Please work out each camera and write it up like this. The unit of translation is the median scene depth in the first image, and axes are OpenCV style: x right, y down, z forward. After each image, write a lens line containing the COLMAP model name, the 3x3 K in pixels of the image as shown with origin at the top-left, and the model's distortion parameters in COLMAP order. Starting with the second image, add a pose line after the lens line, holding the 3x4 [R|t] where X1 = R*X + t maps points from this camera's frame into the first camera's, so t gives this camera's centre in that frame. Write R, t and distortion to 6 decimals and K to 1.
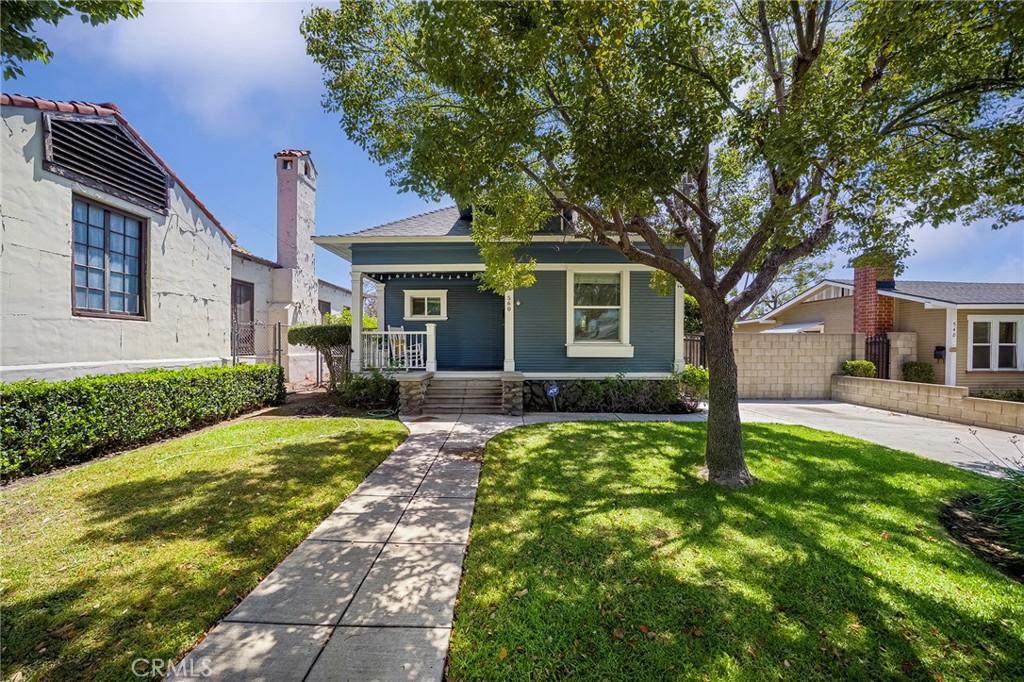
lens RADIAL K [[351.8, 0, 508.0], [0, 351.8, 343.9], [0, 0, 1]] dist [-0.001594, -0.000018]
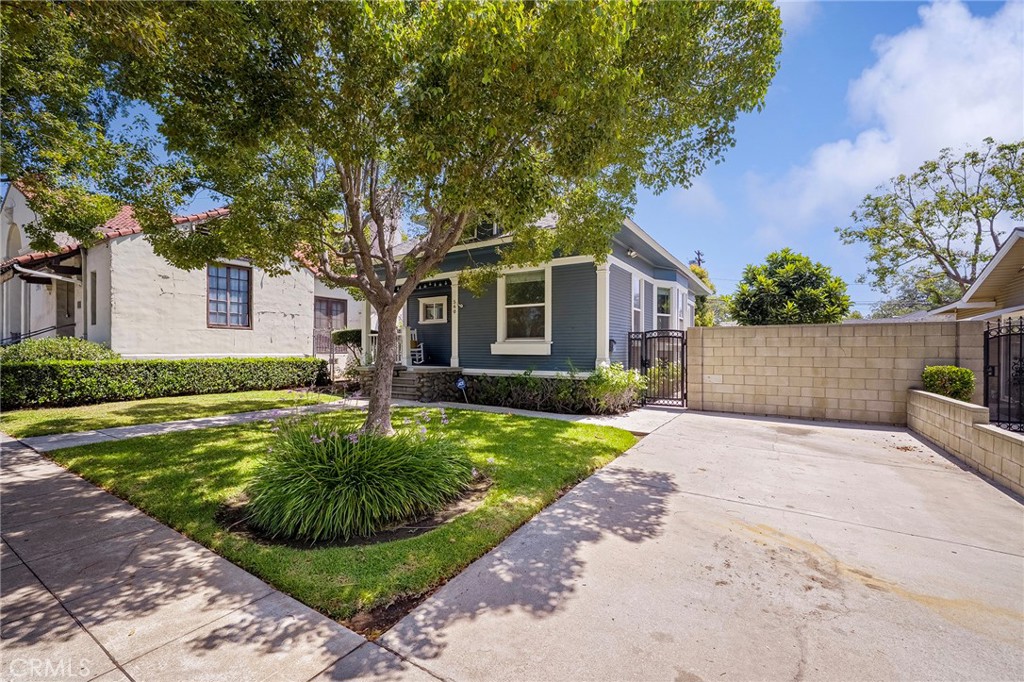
lens RADIAL K [[424.5, 0, 515.7], [0, 424.5, 349.3], [0, 0, 1]] dist [0.028821, 0.000095]
pose [[0.852840, -0.000476, -0.522172, 0.950734], [0.000098, 1.000000, -0.000751, 0.024009], [0.522172, 0.000589, 0.852840, -0.062067]]
